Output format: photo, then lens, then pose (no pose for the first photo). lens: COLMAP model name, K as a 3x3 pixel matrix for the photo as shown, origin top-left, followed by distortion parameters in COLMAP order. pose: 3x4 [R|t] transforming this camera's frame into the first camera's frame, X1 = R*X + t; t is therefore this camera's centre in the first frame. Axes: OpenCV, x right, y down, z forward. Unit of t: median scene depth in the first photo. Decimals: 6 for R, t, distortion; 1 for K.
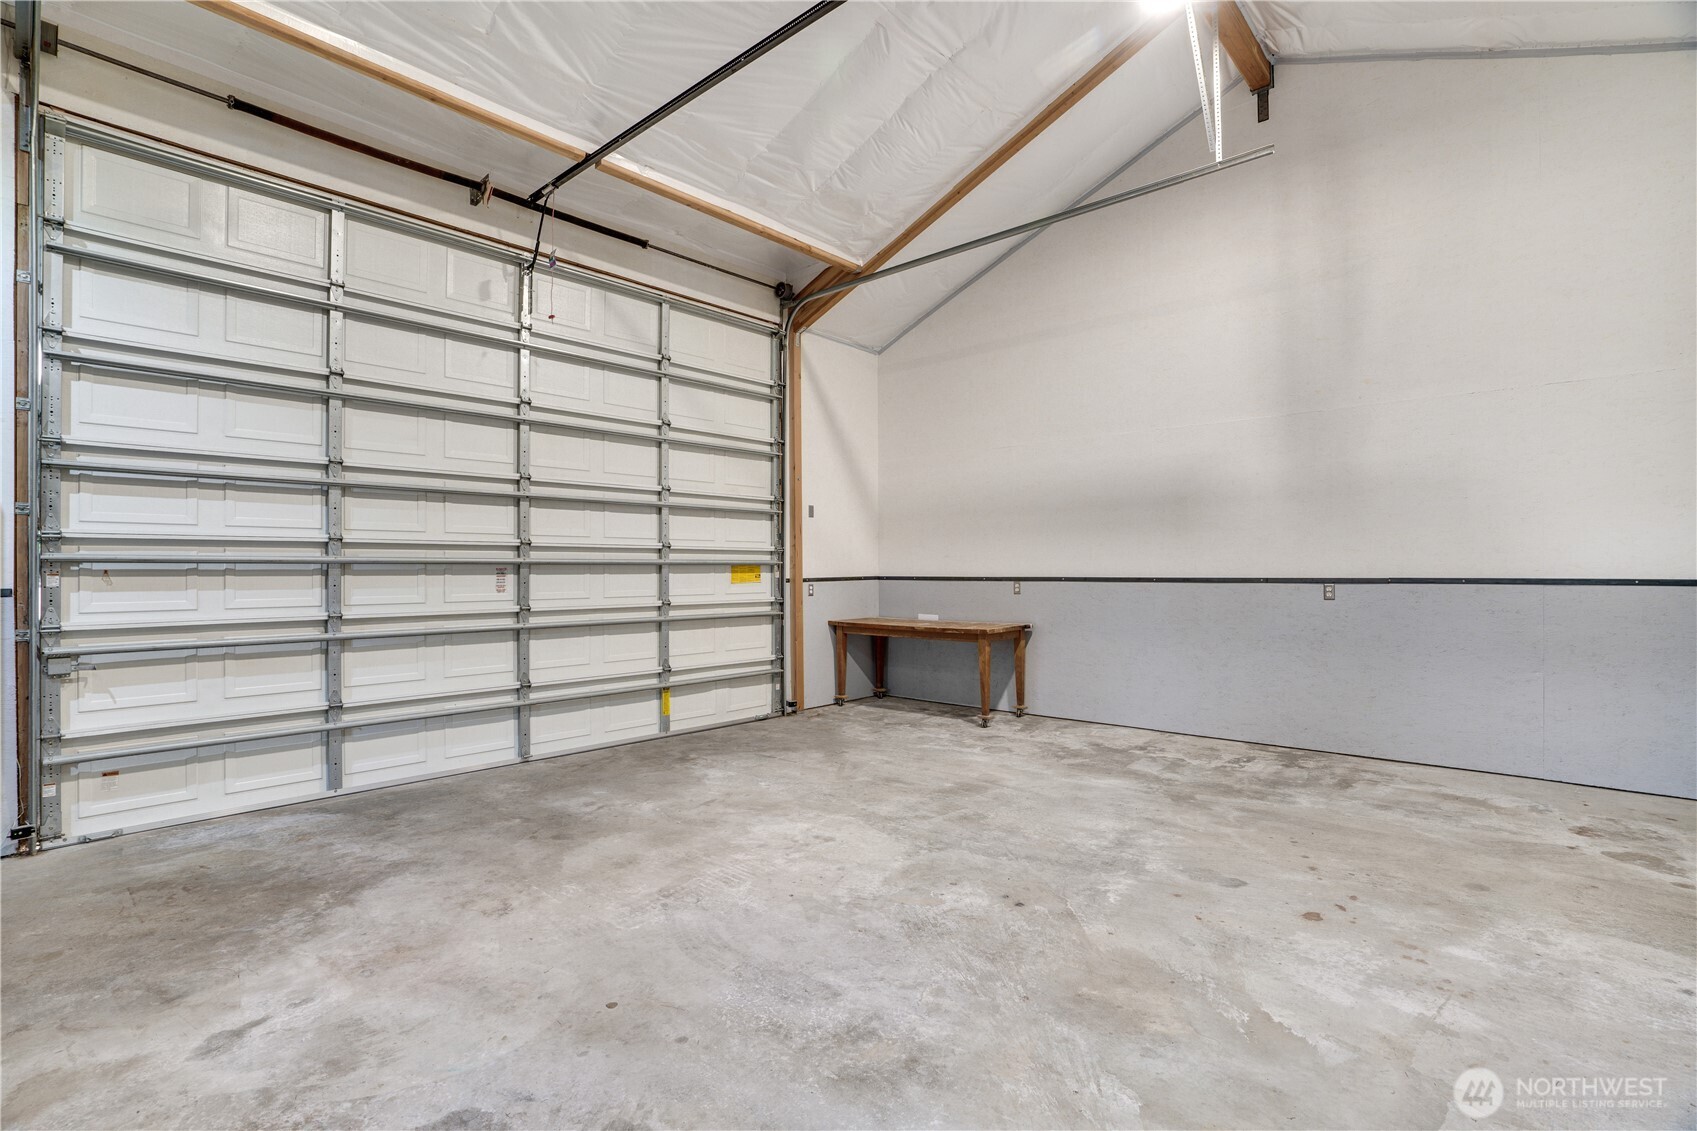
lens RADIAL K [[801.5, 0, 833.6], [0, 801.5, 565.7], [0, 0, 1]] dist [-0.026531, 0.008168]
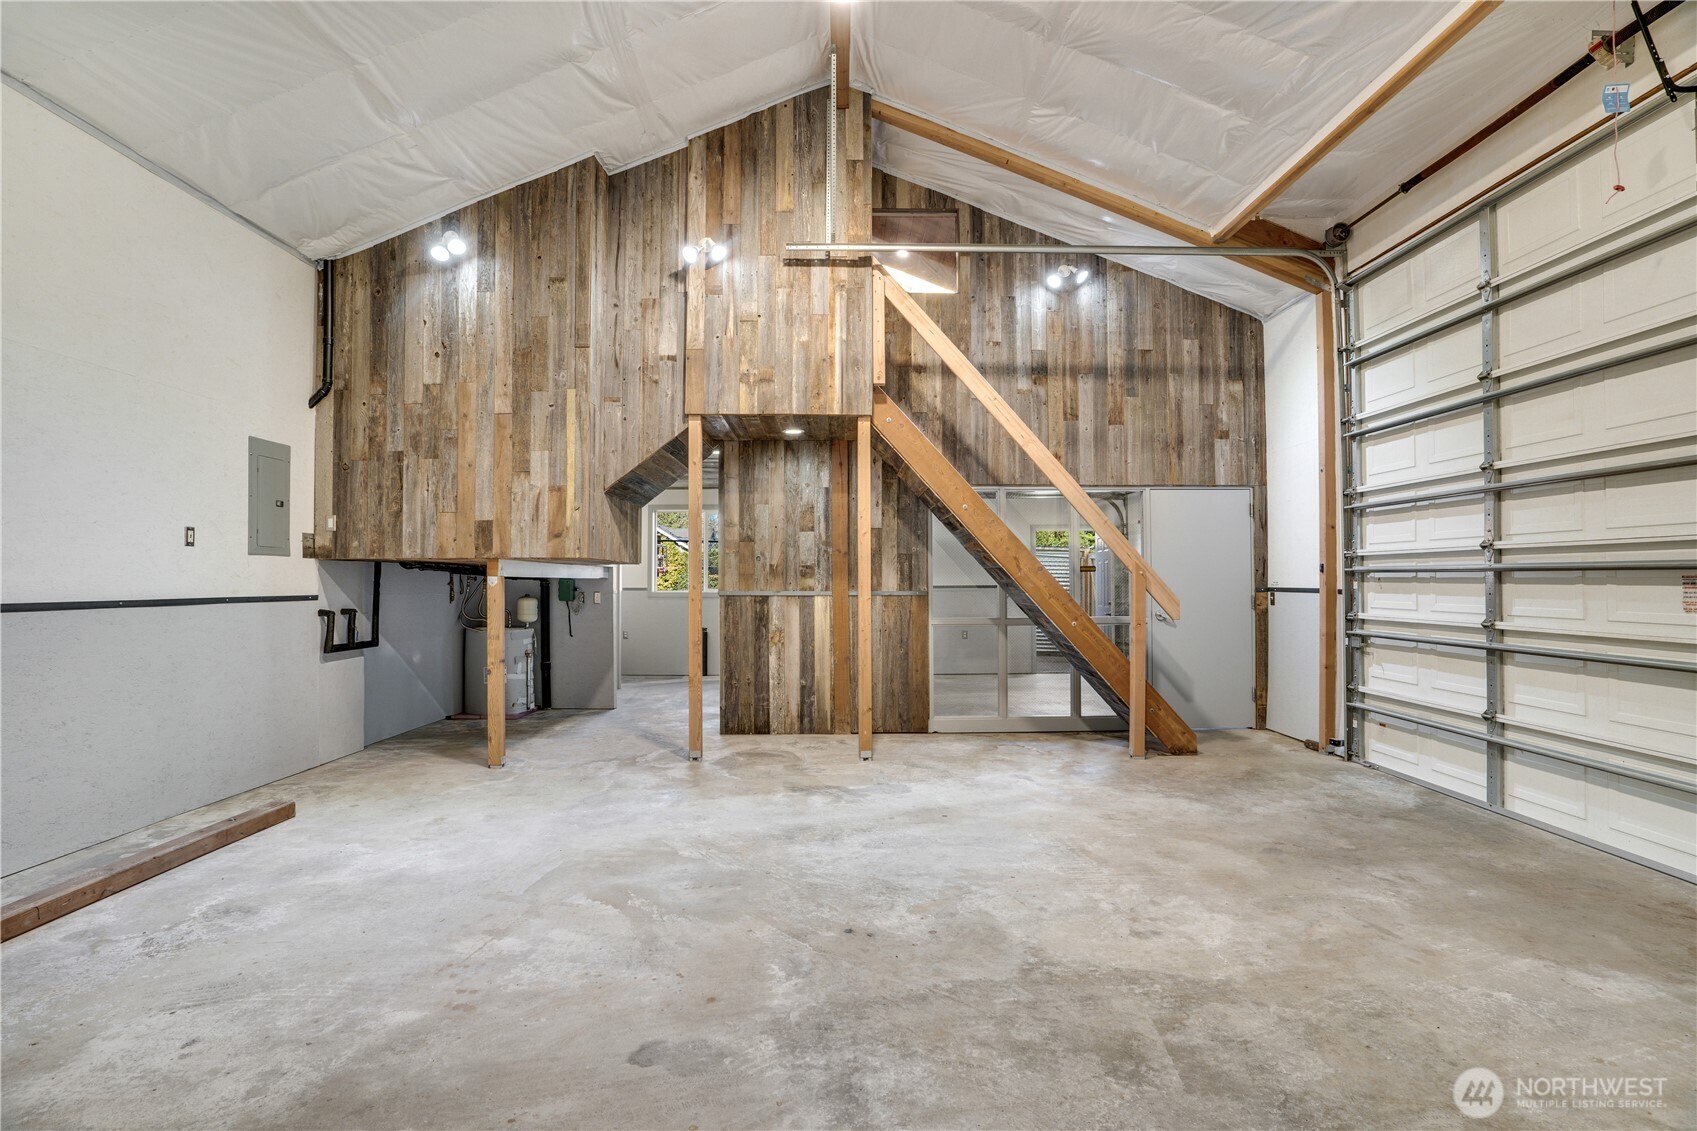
lens RADIAL K [[801.5, 0, 844.6], [0, 801.5, 577.4], [0, 0, 1]] dist [-0.026531, 0.008168]
pose [[-0.738877, 0.001873, -0.673838, 0.740576], [0.009336, 0.999929, -0.007457, 0.005892], [0.673776, -0.011801, -0.738841, 1.435196]]
